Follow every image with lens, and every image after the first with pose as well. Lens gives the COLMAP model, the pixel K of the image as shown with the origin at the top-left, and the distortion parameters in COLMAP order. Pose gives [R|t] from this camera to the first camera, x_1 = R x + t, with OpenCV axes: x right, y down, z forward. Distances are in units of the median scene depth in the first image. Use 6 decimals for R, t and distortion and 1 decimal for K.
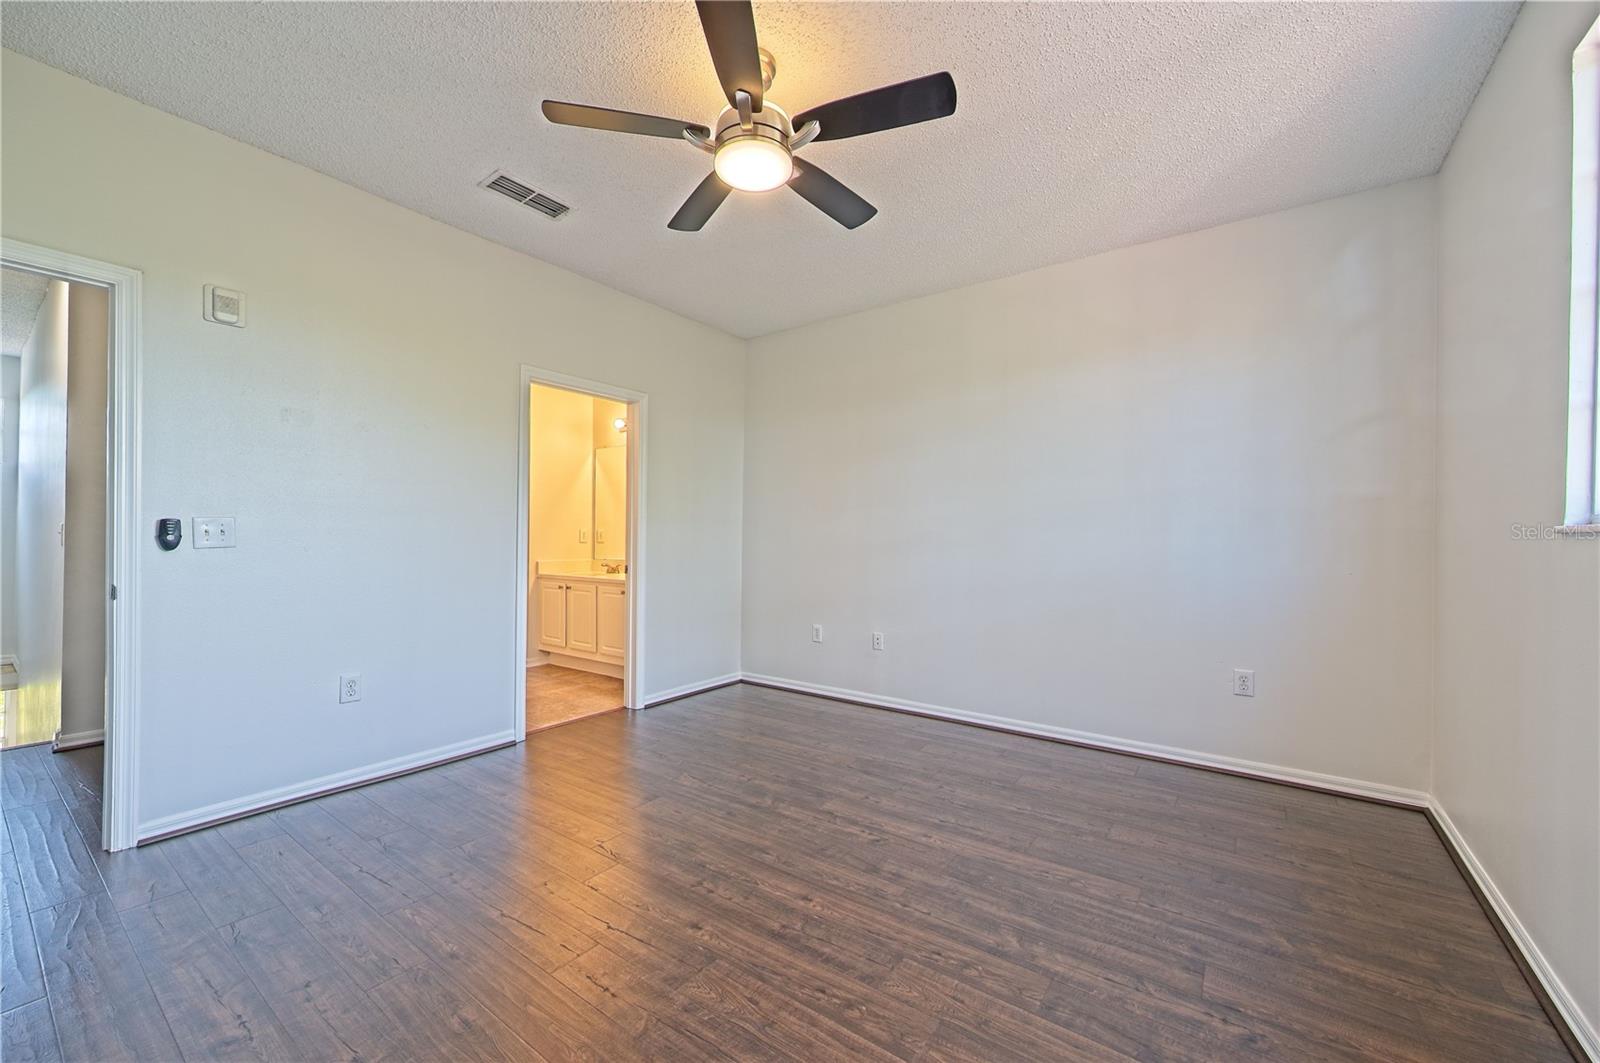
lens RADIAL K [[622.2, 0, 798.3], [0, 622.2, 537.3], [0, 0, 1]] dist [0.005605, -0.001992]
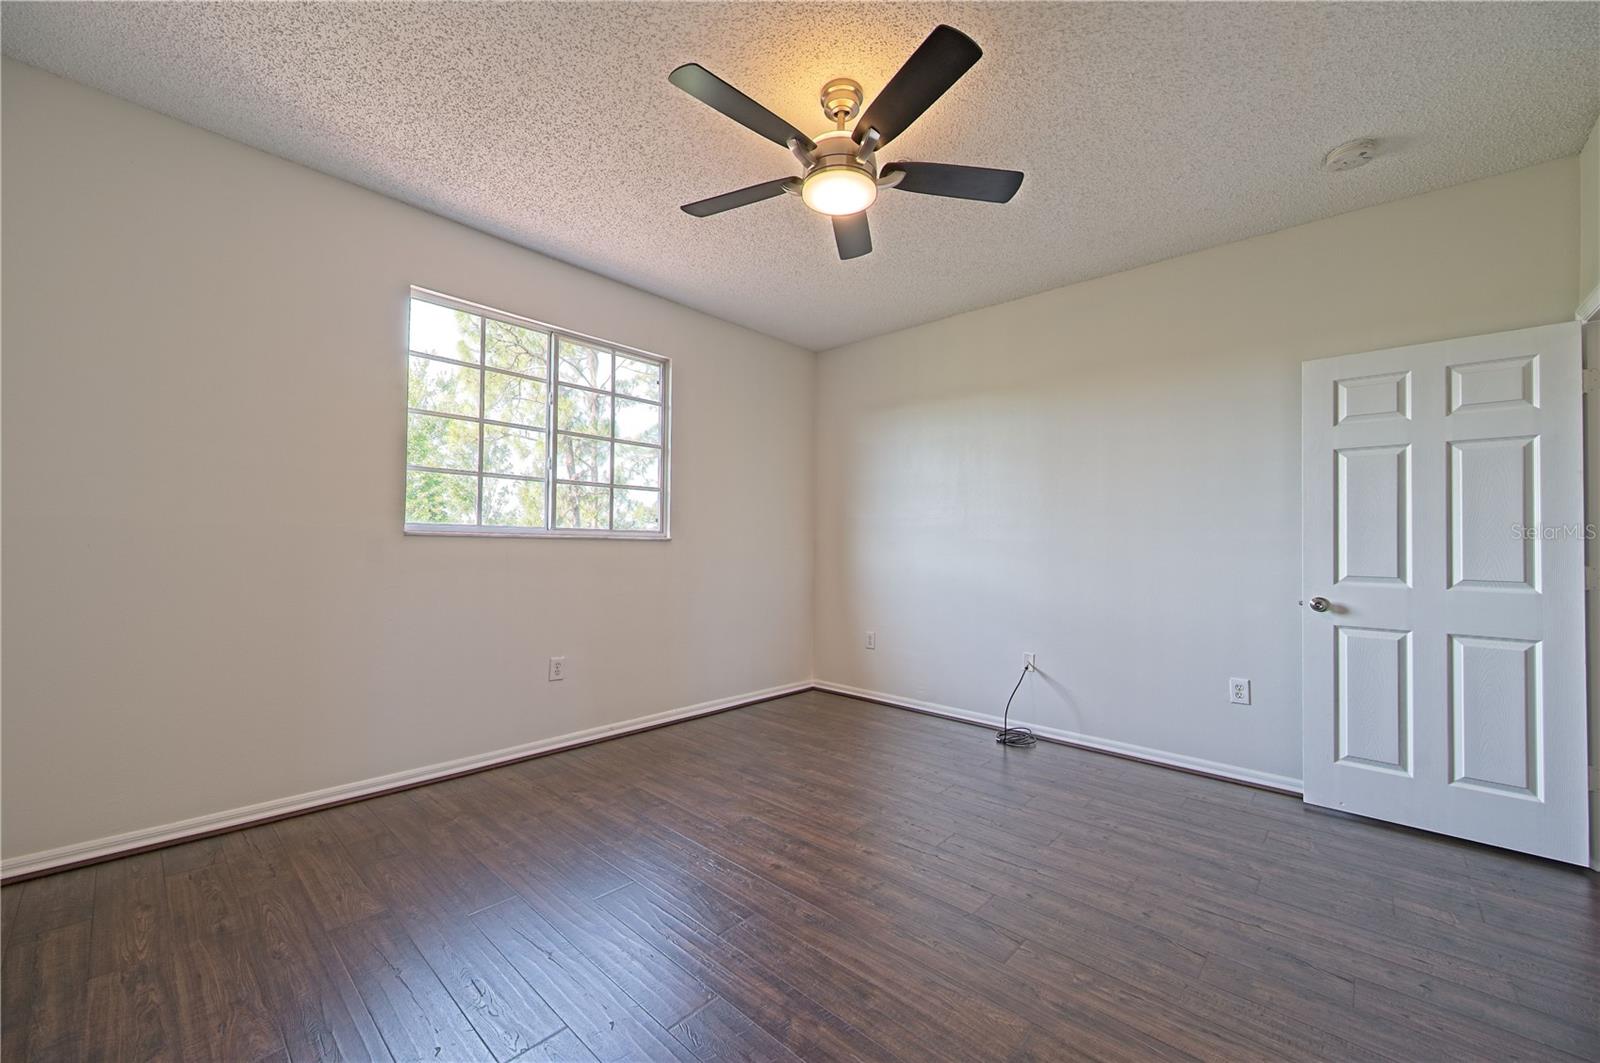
lens RADIAL K [[622.2, 0, 796.0], [0, 622.2, 534.3], [0, 0, 1]] dist [0.005605, -0.001992]
pose [[-0.992785, -0.017941, 0.118558, -0.149164], [-0.020176, 0.999640, -0.017682, -0.001289], [-0.118198, -0.019946, -0.992790, 2.187925]]
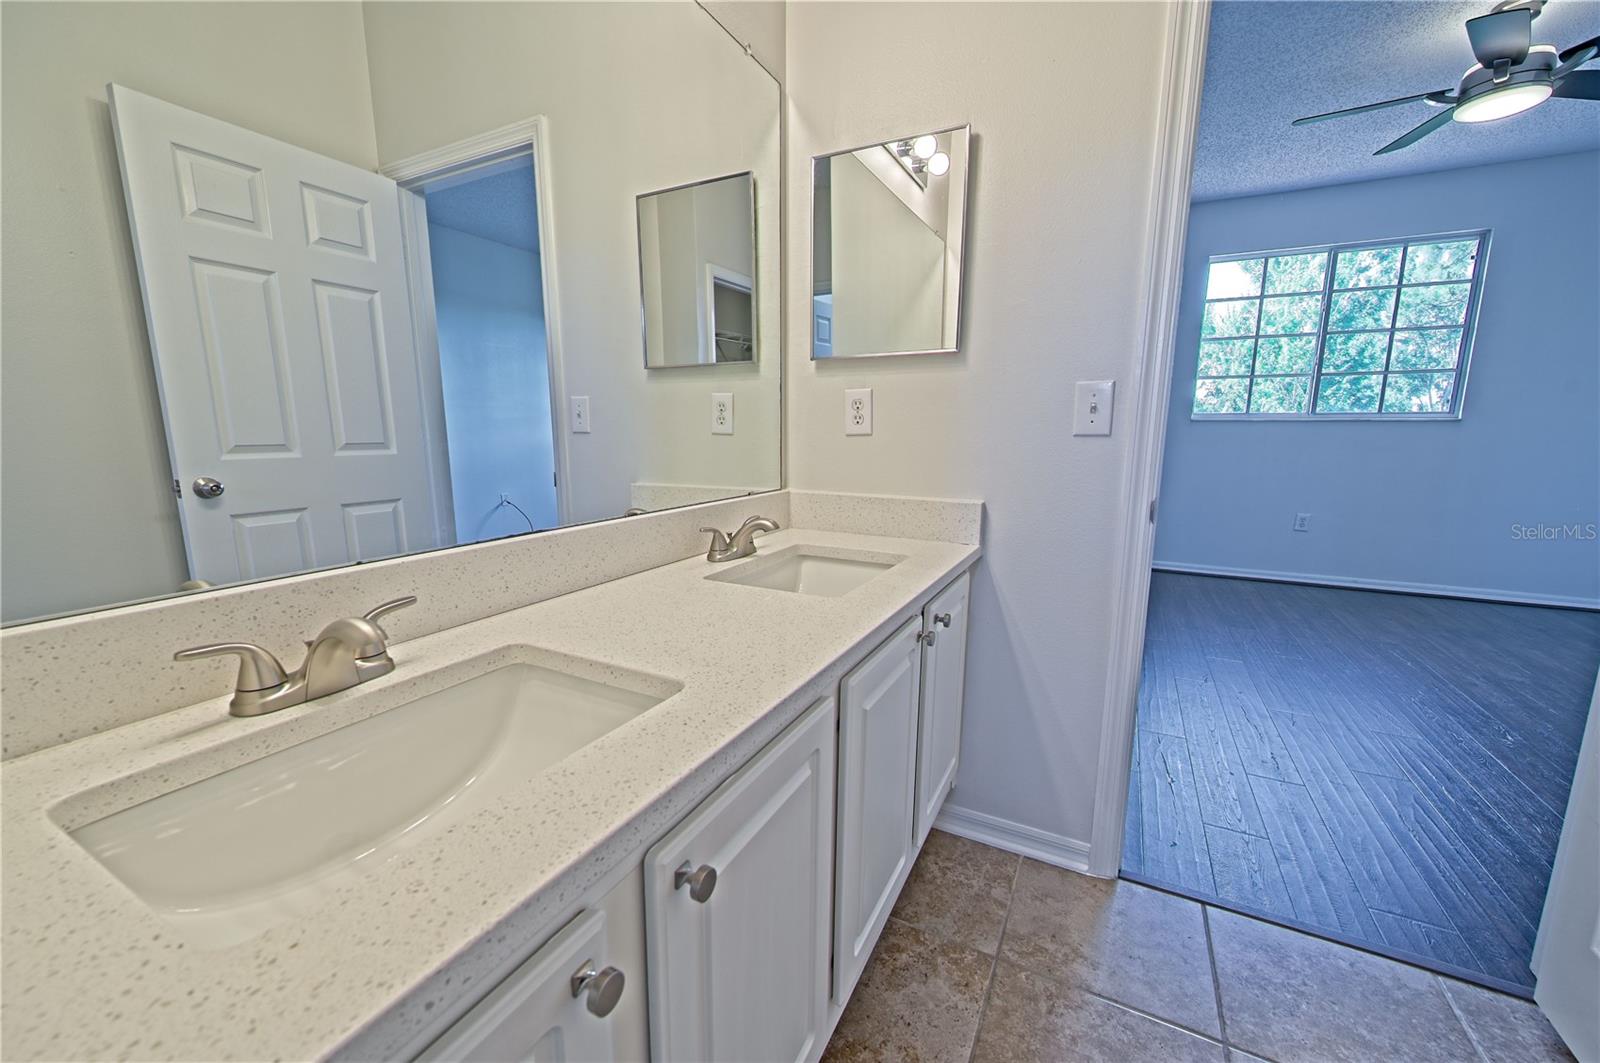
lens RADIAL K [[622.2, 0, 806.3], [0, 622.2, 529.2], [0, 0, 1]] dist [0.005605, -0.001992]
pose [[-0.155091, -0.167742, 0.973555, -1.132576], [-0.005276, 0.985606, 0.168978, 0.005764], [-0.987886, 0.021071, -0.153743, 2.628223]]
